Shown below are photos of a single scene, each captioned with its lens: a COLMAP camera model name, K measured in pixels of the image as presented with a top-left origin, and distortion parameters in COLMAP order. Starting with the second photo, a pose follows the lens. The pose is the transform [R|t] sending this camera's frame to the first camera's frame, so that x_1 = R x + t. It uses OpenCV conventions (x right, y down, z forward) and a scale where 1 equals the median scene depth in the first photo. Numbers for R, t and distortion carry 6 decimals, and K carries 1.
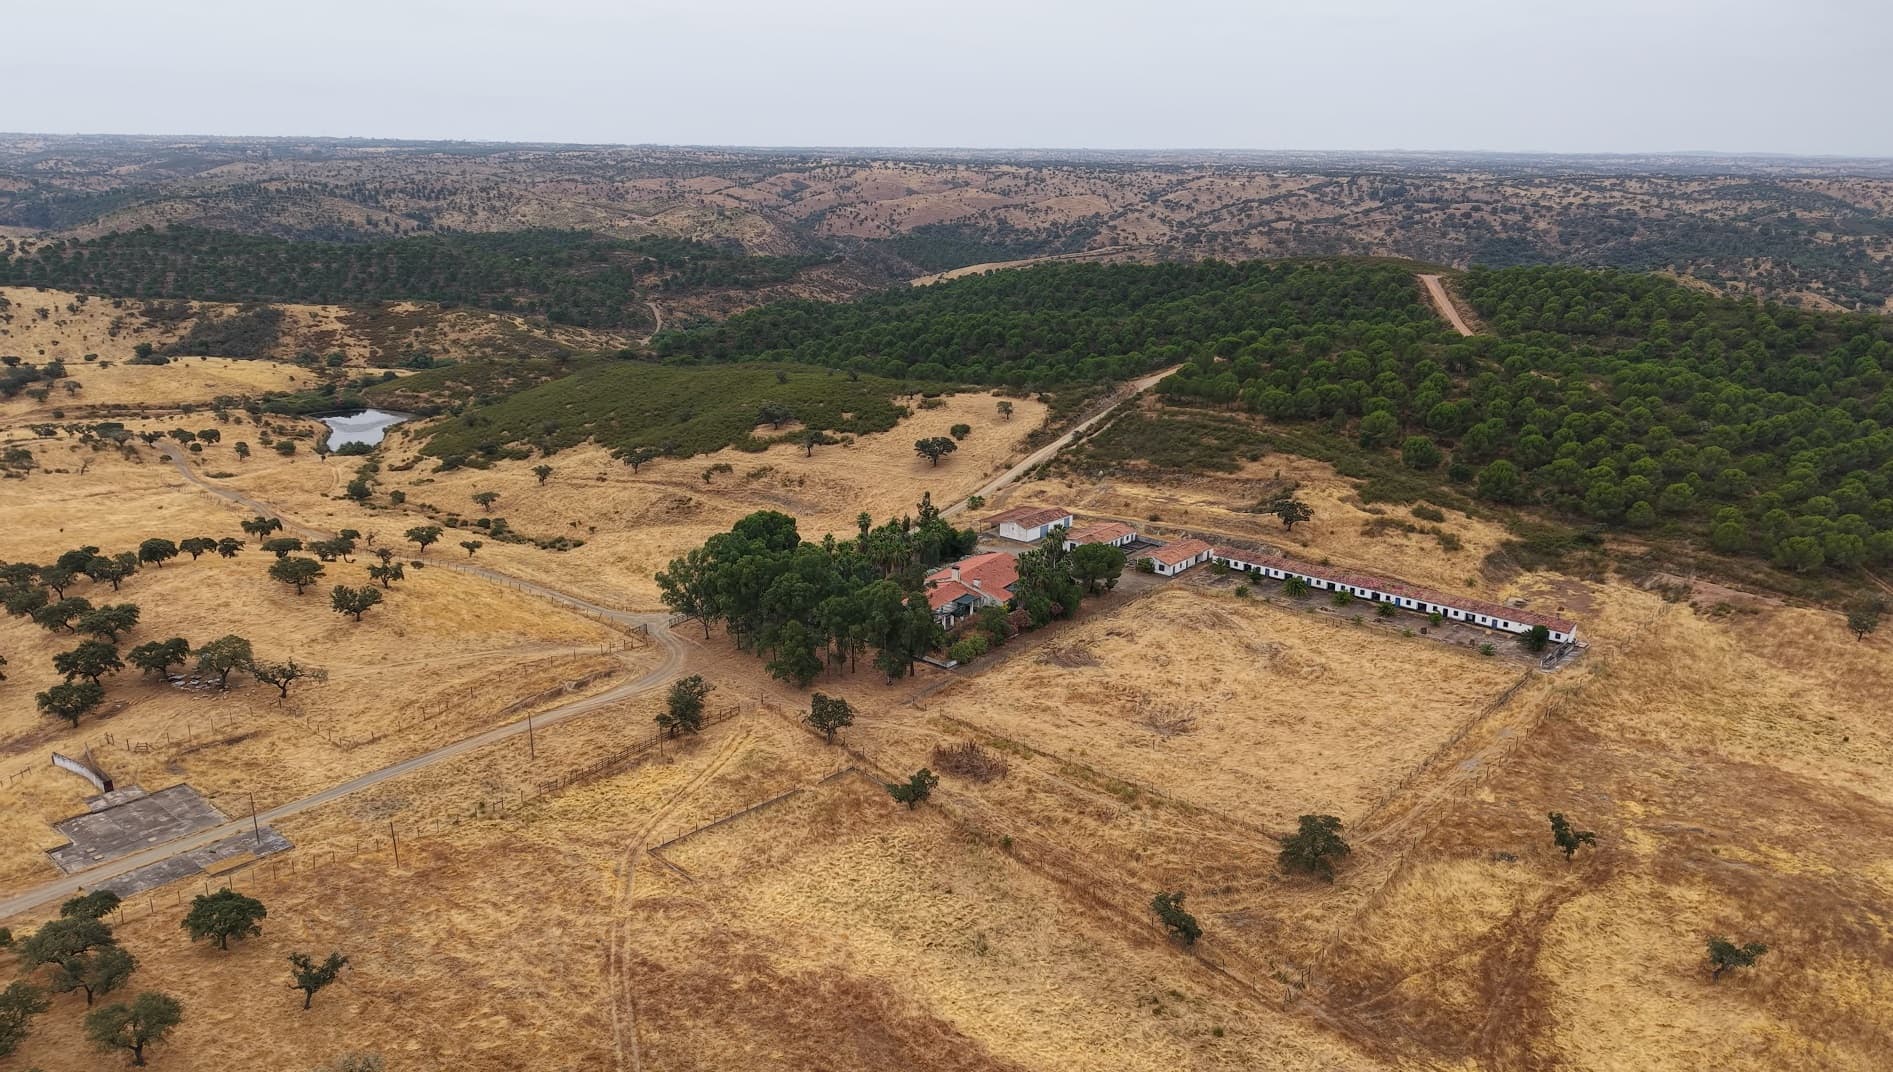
lens RADIAL K [[1376.9, 0, 946.5], [0, 1376.9, 536.0], [0, 0, 1]] dist [0.063821, -0.077104]
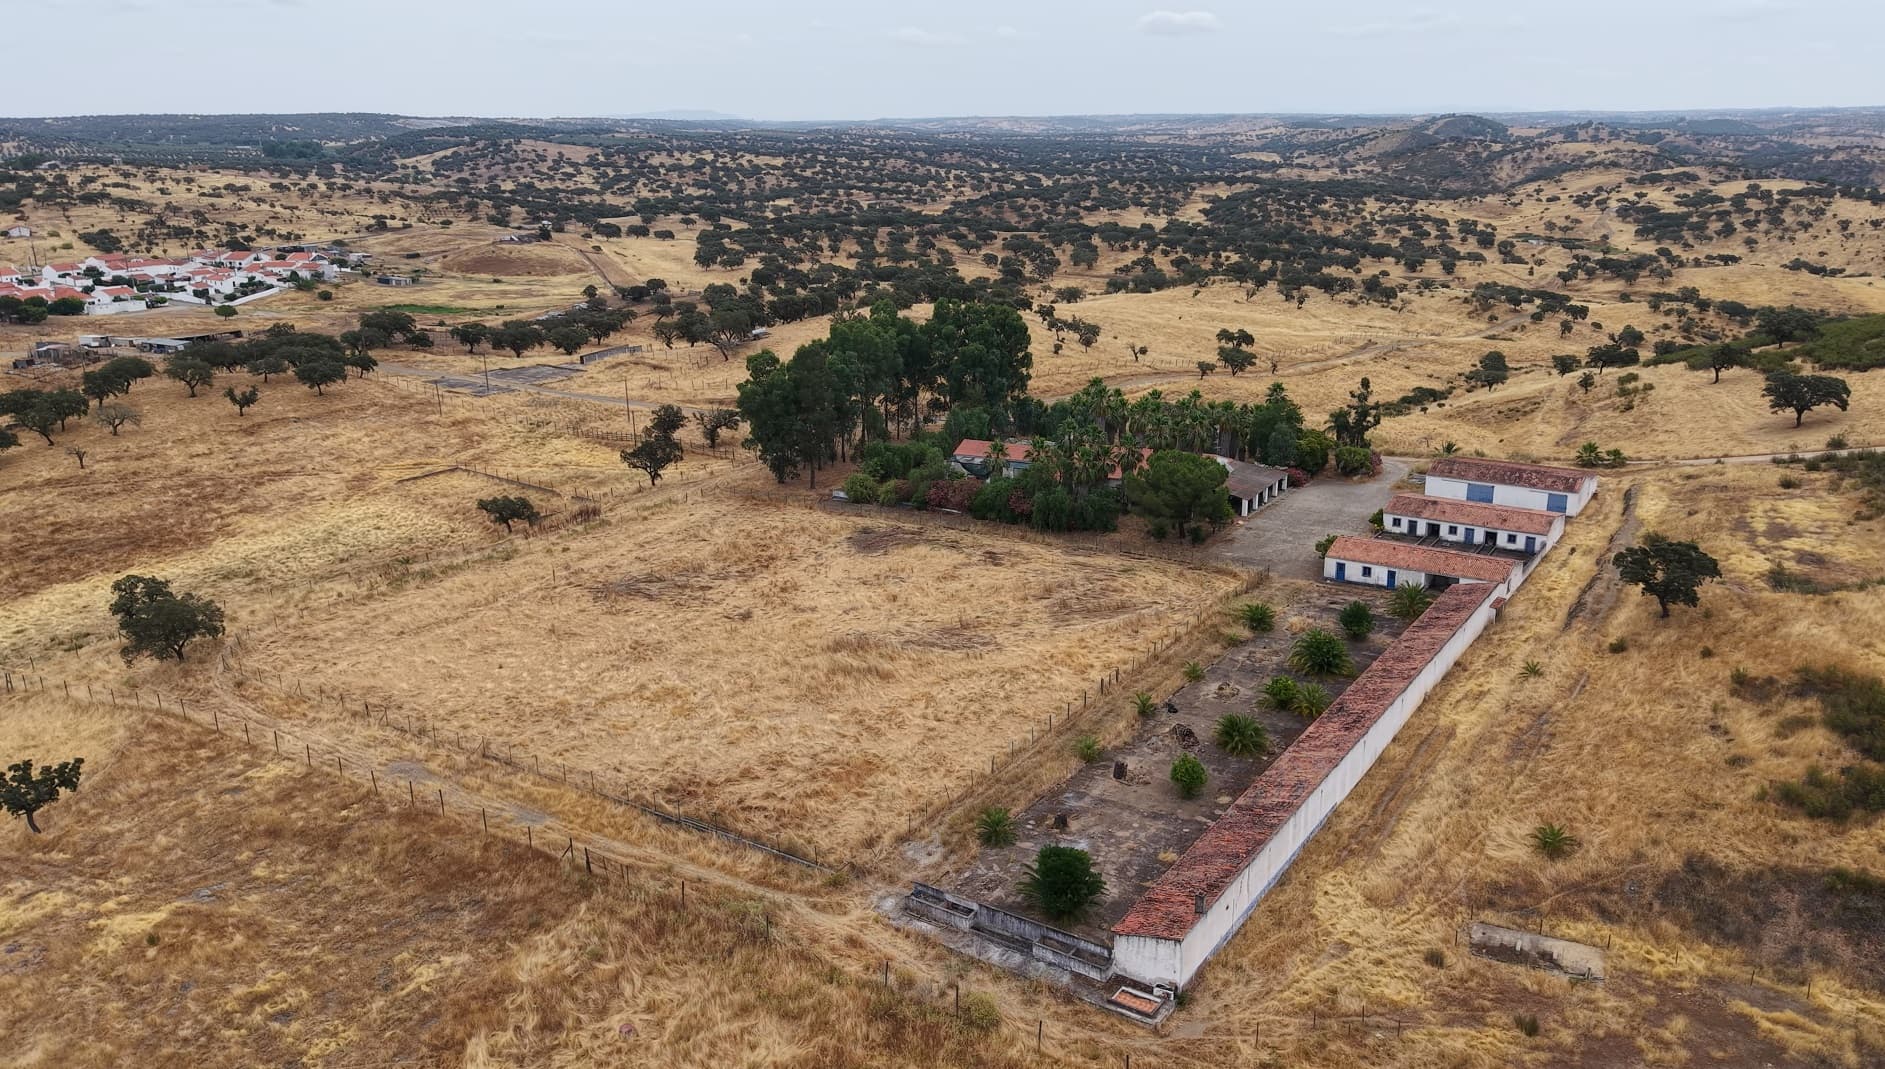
lens RADIAL K [[1371.1, 0, 942.5], [0, 1371.1, 534.5], [0, 0, 1]] dist [0.063821, -0.077104]
pose [[0.127395, 0.278475, -0.951957, 0.160928], [-0.264507, 0.934558, 0.237988, -0.018118], [0.955932, 0.221481, 0.192716, 0.196125]]
